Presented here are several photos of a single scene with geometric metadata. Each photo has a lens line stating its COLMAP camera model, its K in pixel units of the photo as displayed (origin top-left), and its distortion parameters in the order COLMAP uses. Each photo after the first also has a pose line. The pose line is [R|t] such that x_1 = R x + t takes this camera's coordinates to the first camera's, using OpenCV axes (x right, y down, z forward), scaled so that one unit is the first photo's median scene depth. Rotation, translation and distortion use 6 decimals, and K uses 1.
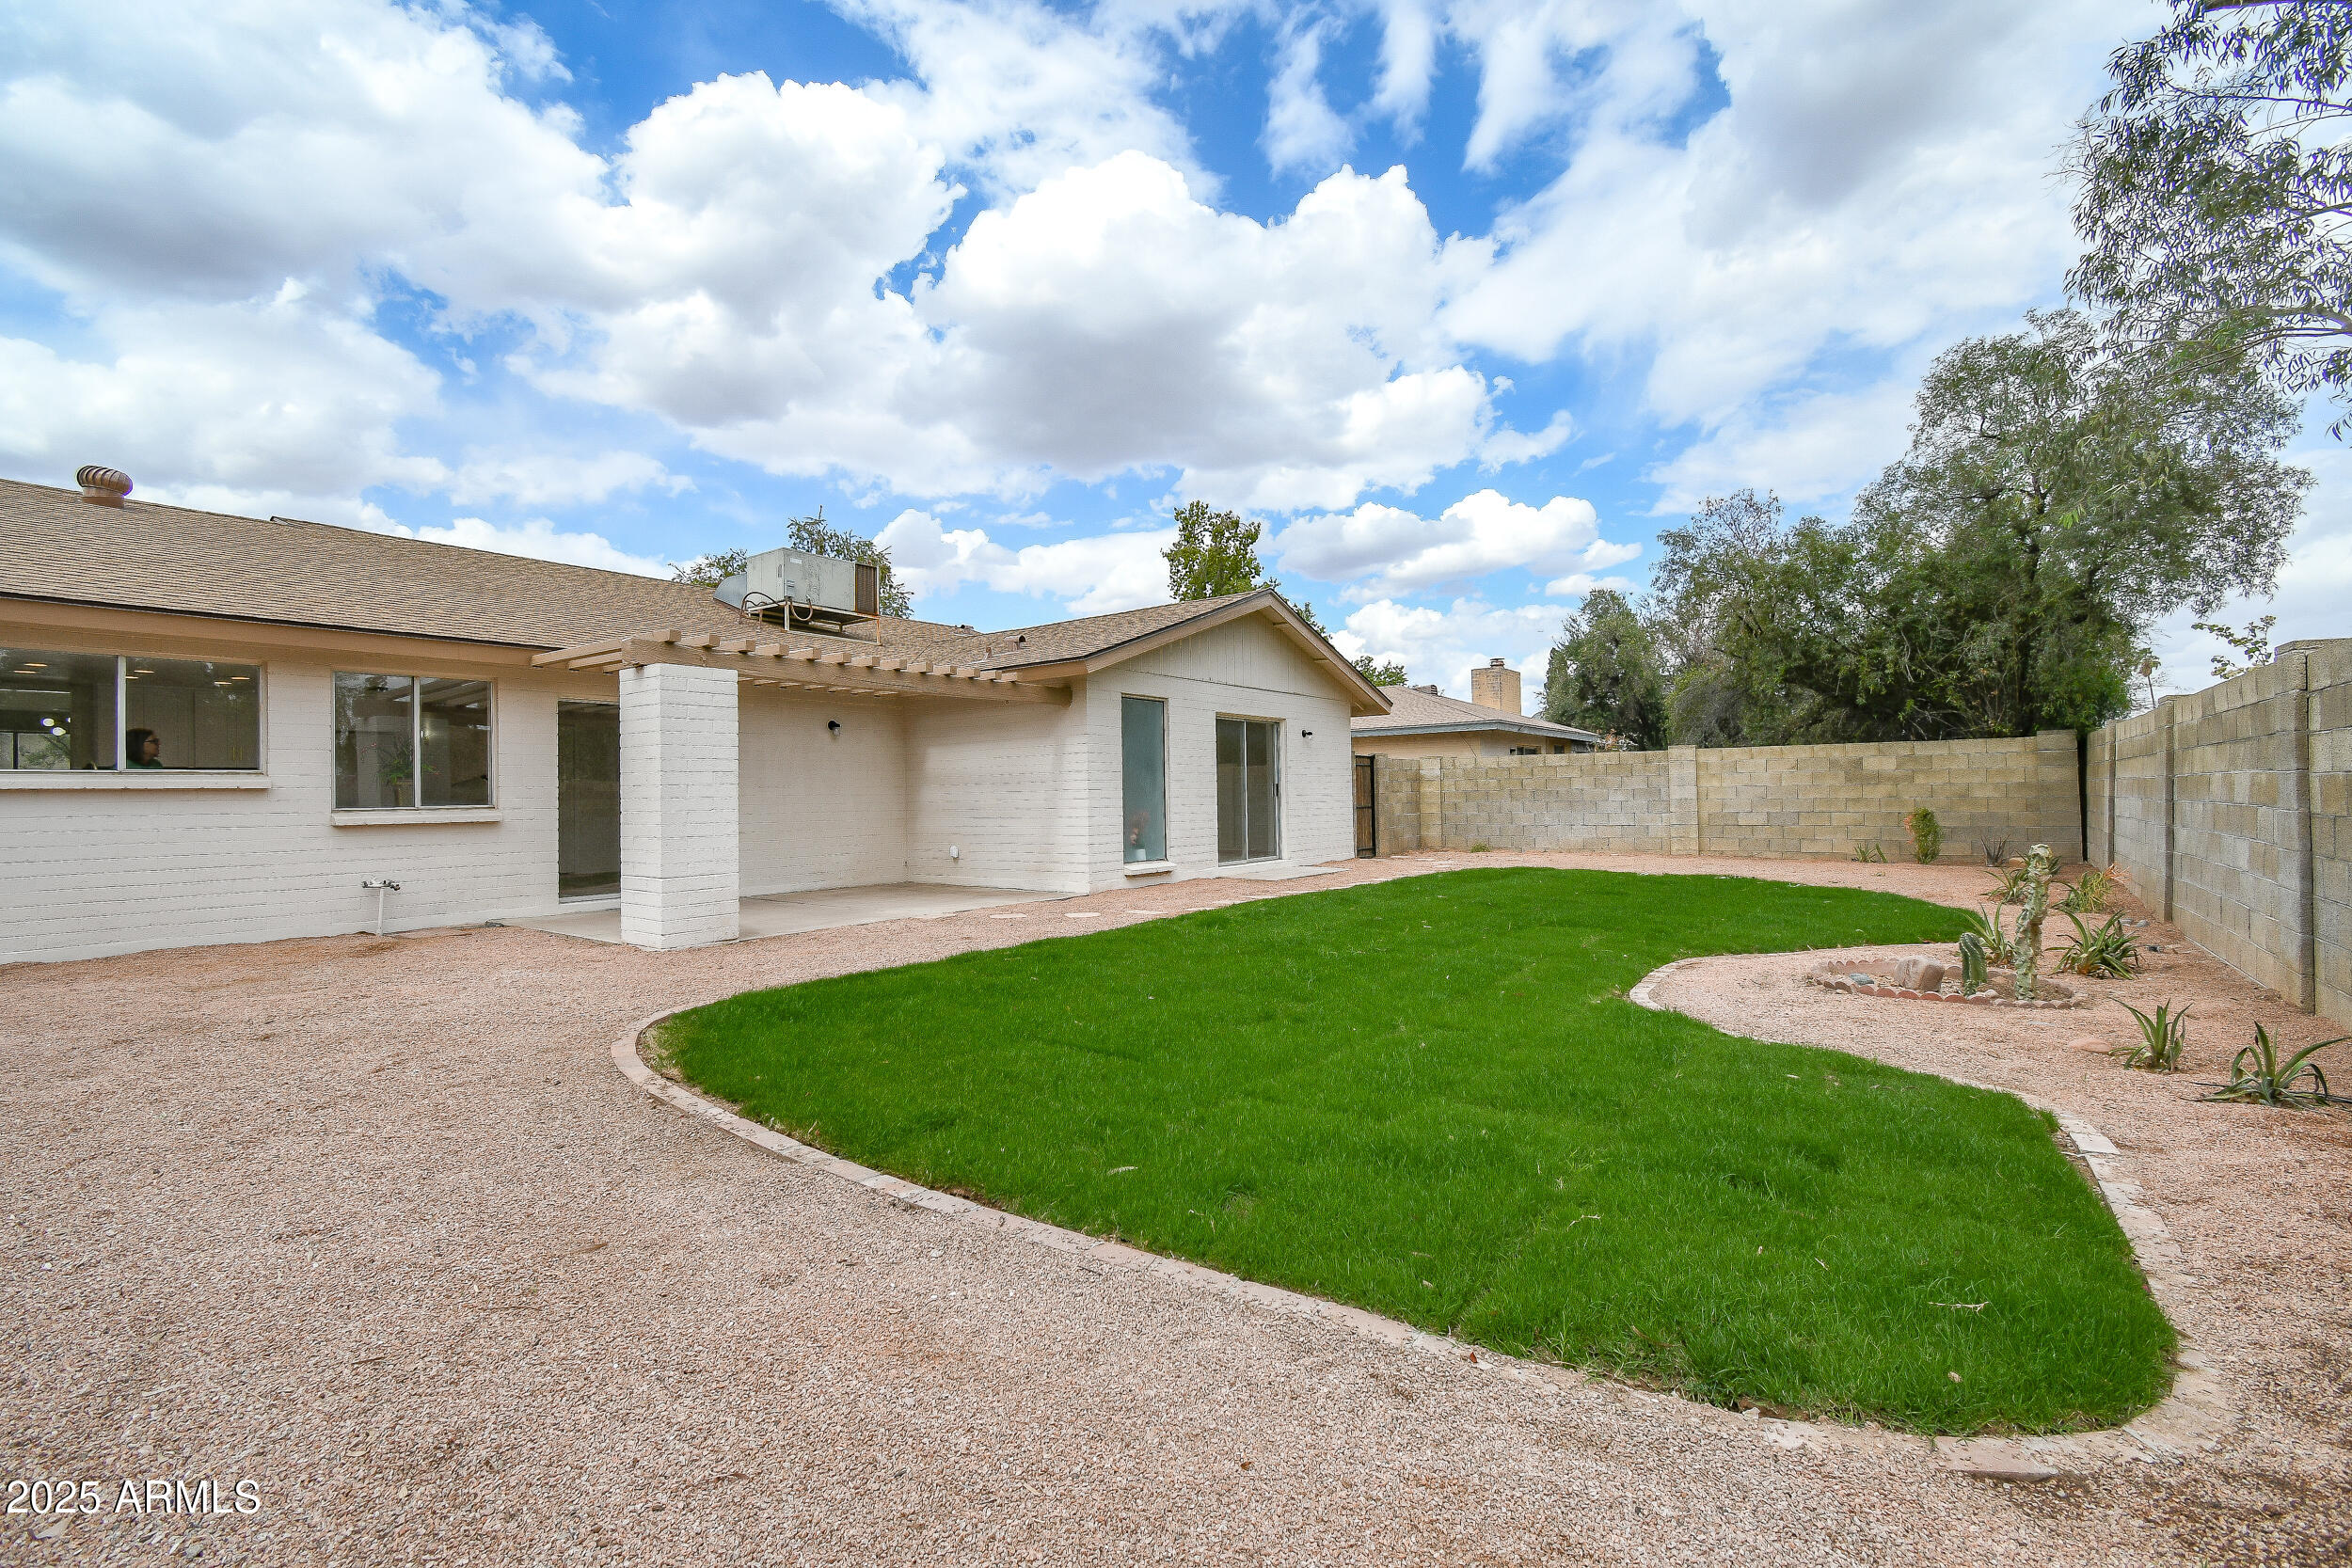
lens RADIAL K [[1028.6, 0, 1176.0], [0, 1028.6, 784.0], [0, 0, 1]] dist [0.001876, 0.000249]
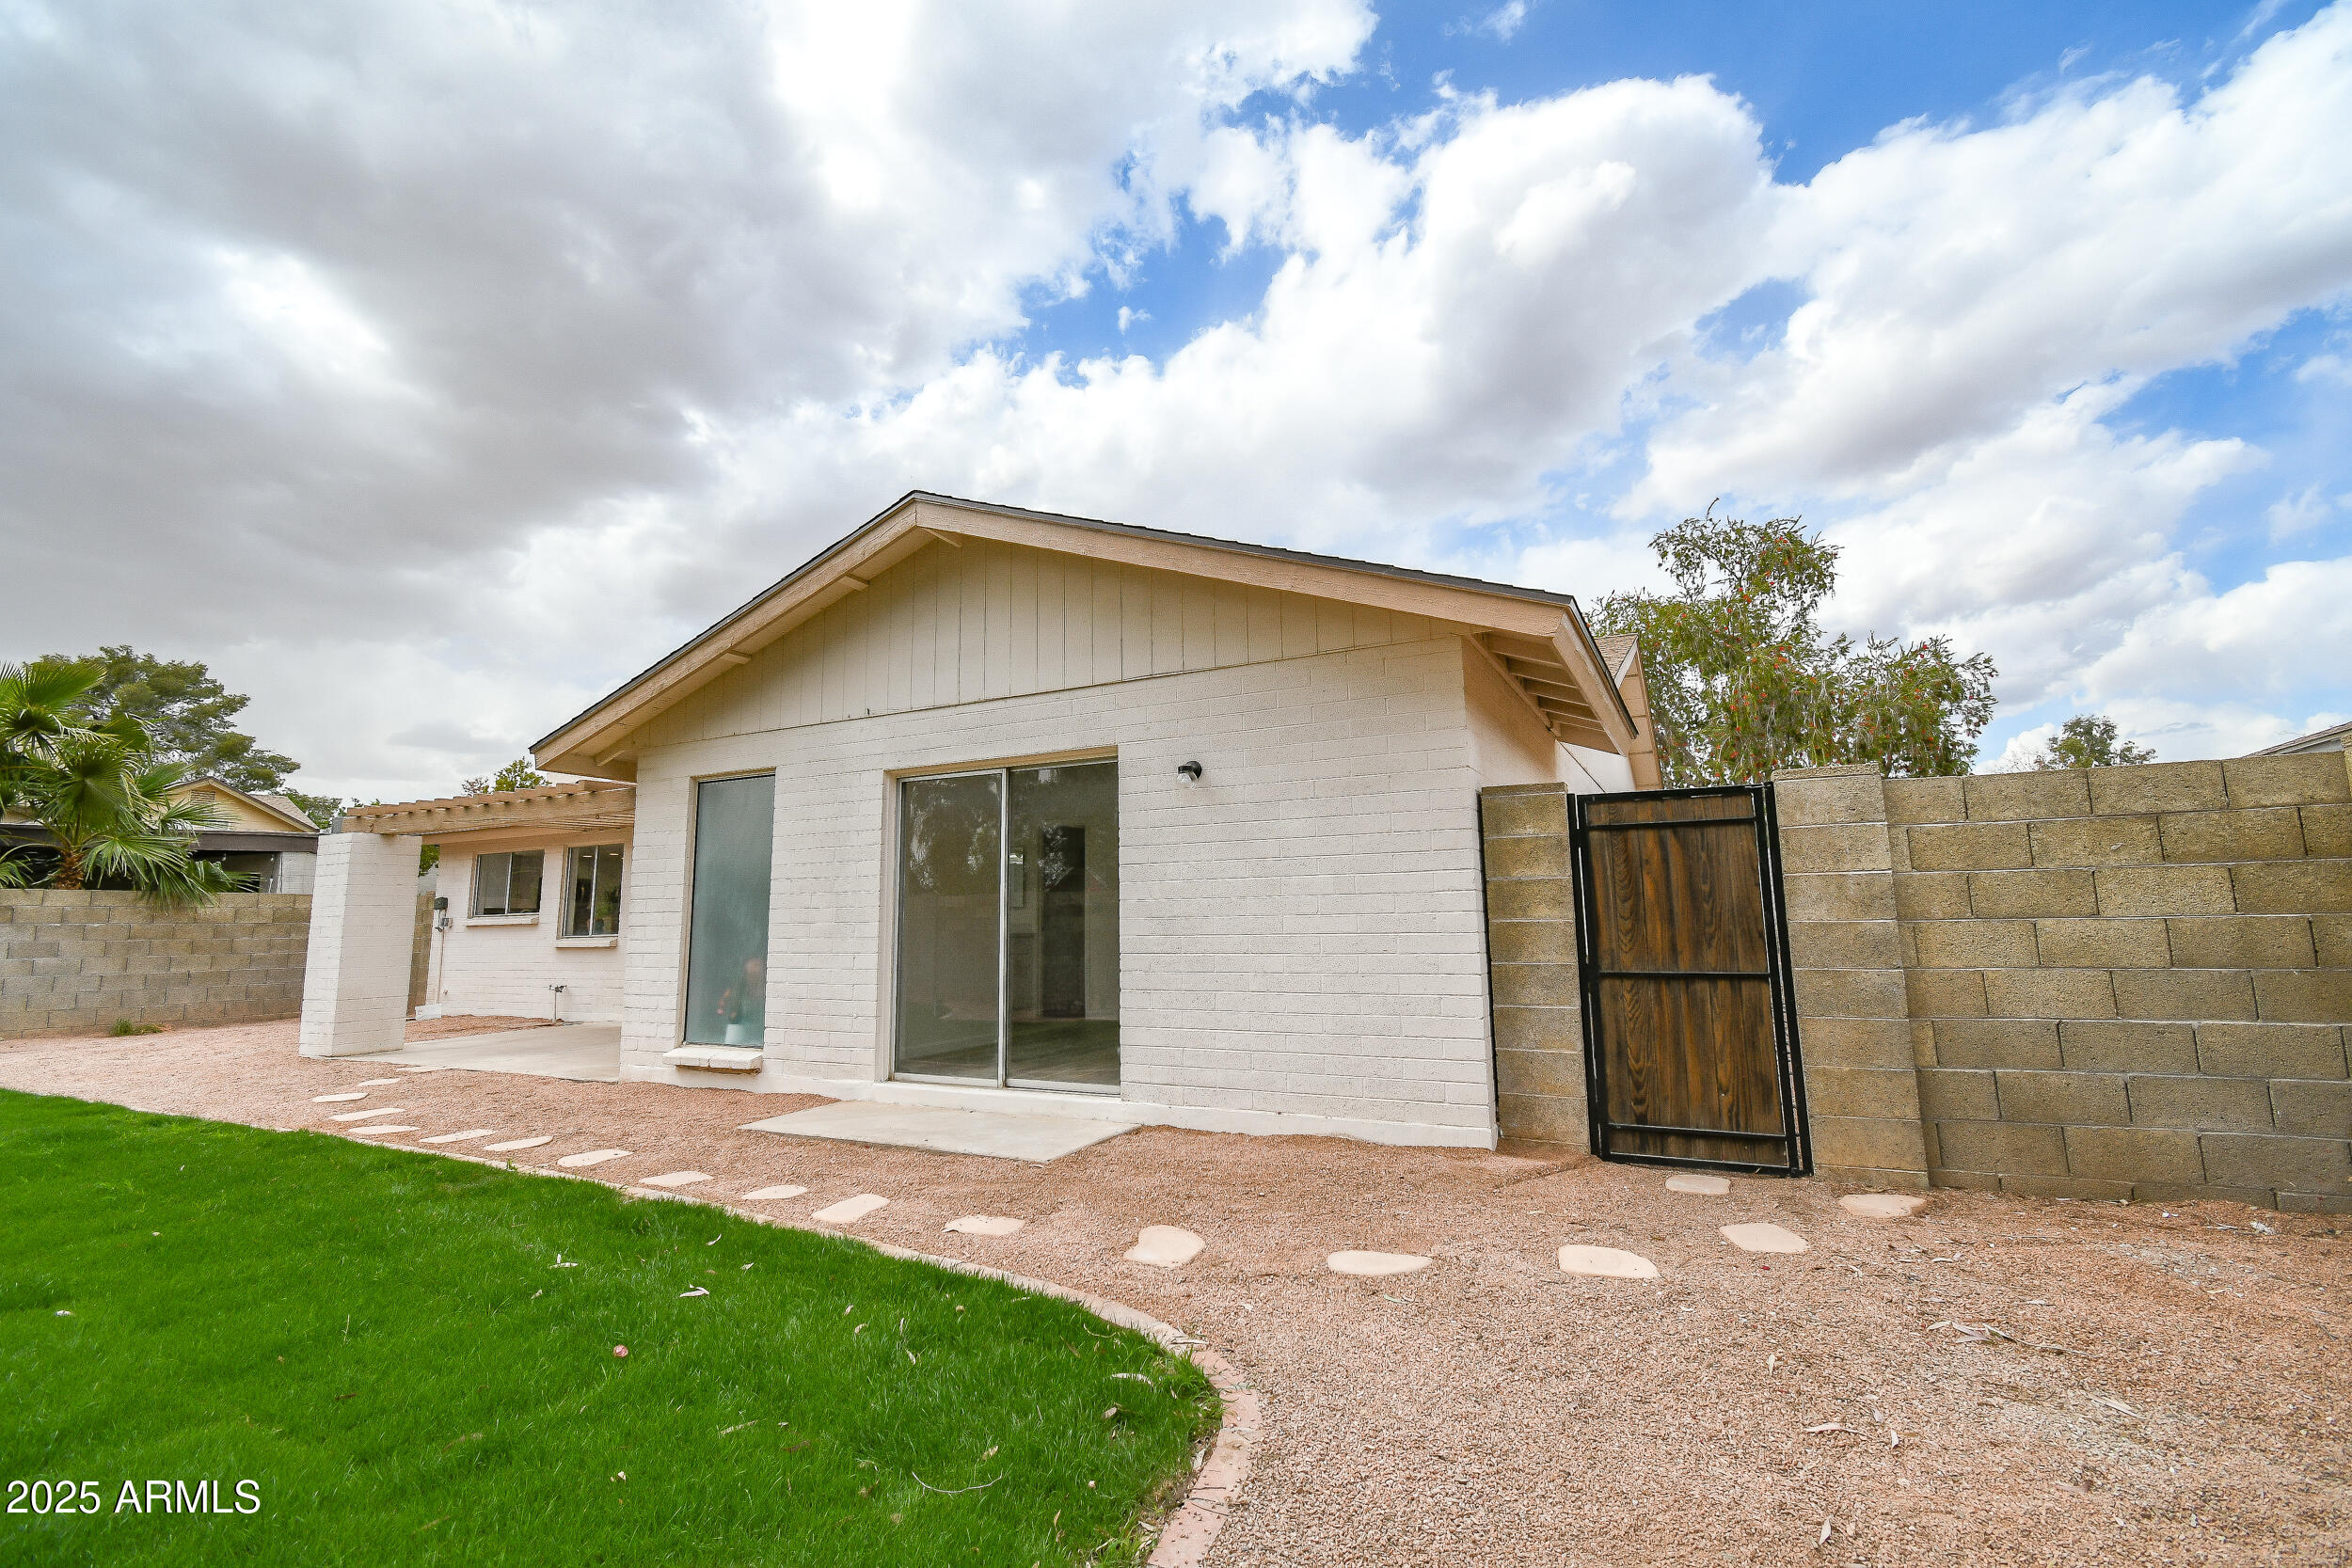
lens RADIAL K [[1028.6, 0, 1176.0], [0, 1028.6, 784.0], [0, 0, 1]] dist [0.001876, 0.000249]
pose [[0.198627, -0.123102, -0.972313, 0.601671], [0.015895, 0.992355, -0.122392, 0.002133], [0.979946, 0.008856, 0.199065, 1.109570]]
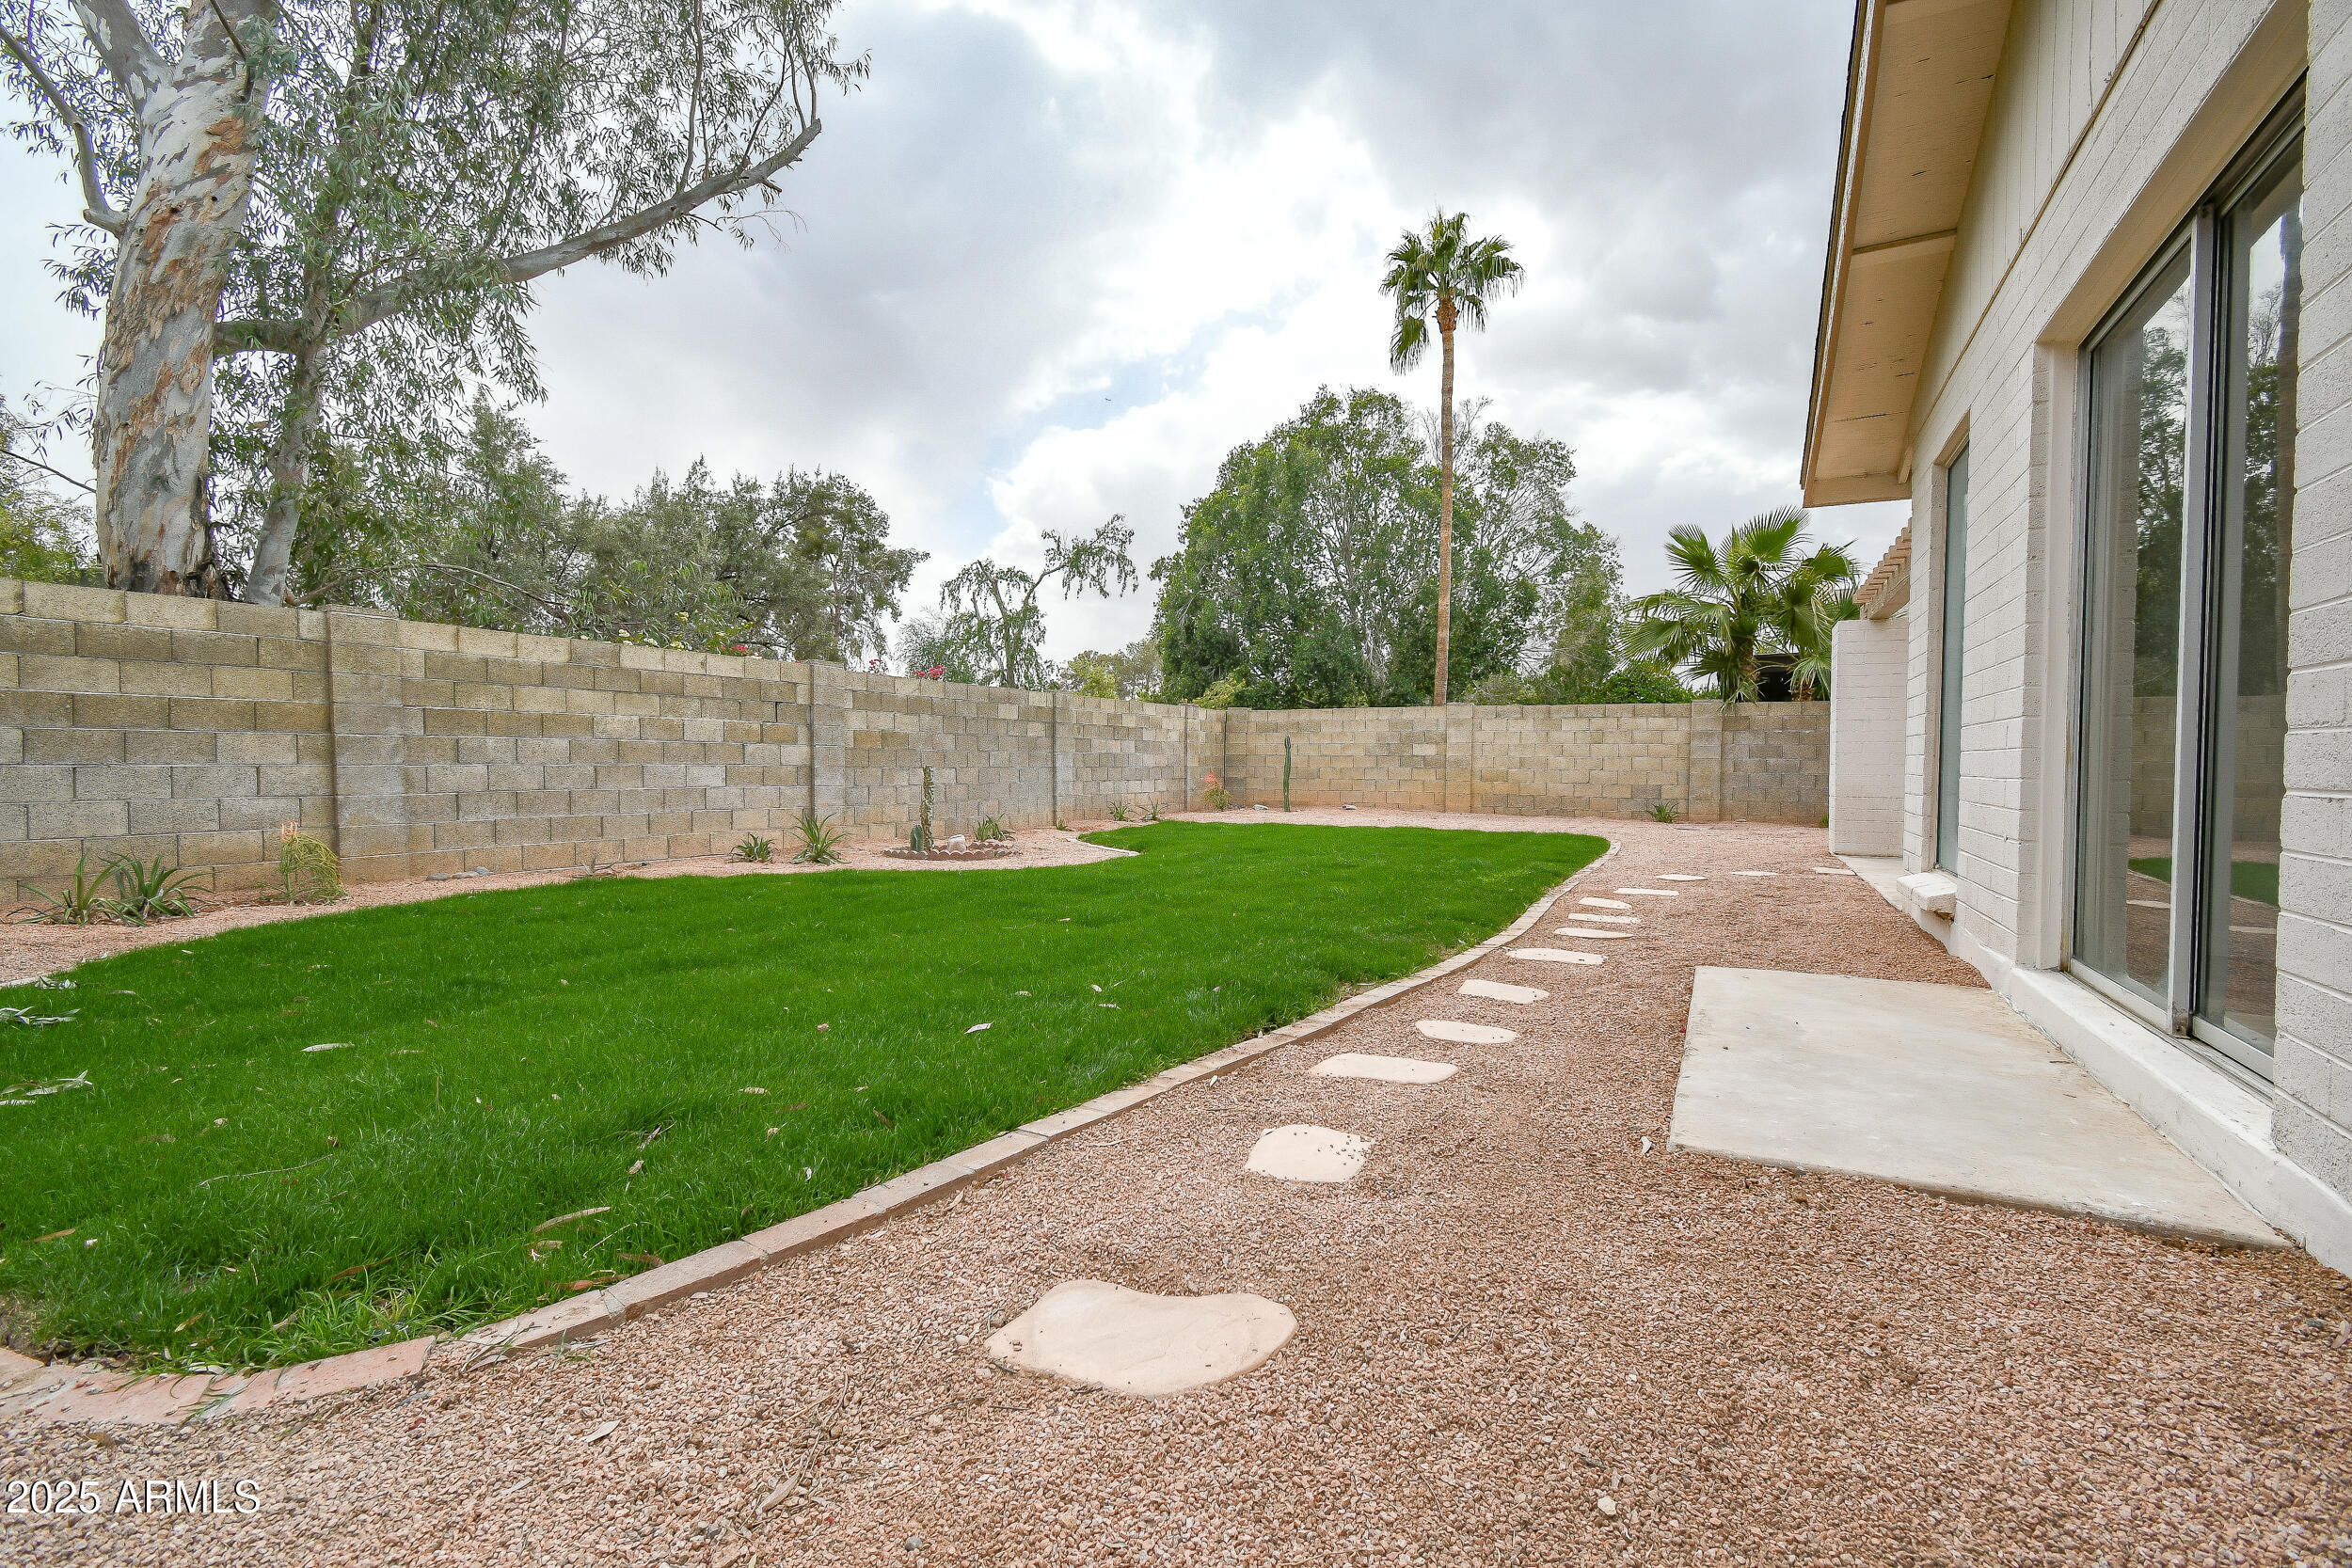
lens RADIAL K [[1028.6, 0, 1176.0], [0, 1028.6, 784.0], [0, 0, 1]] dist [0.001876, 0.000249]
pose [[-0.981612, 0.005541, -0.190805, 0.308272], [0.001420, 0.999763, 0.021727, 0.032697], [0.190880, 0.021057, -0.981387, 1.287061]]
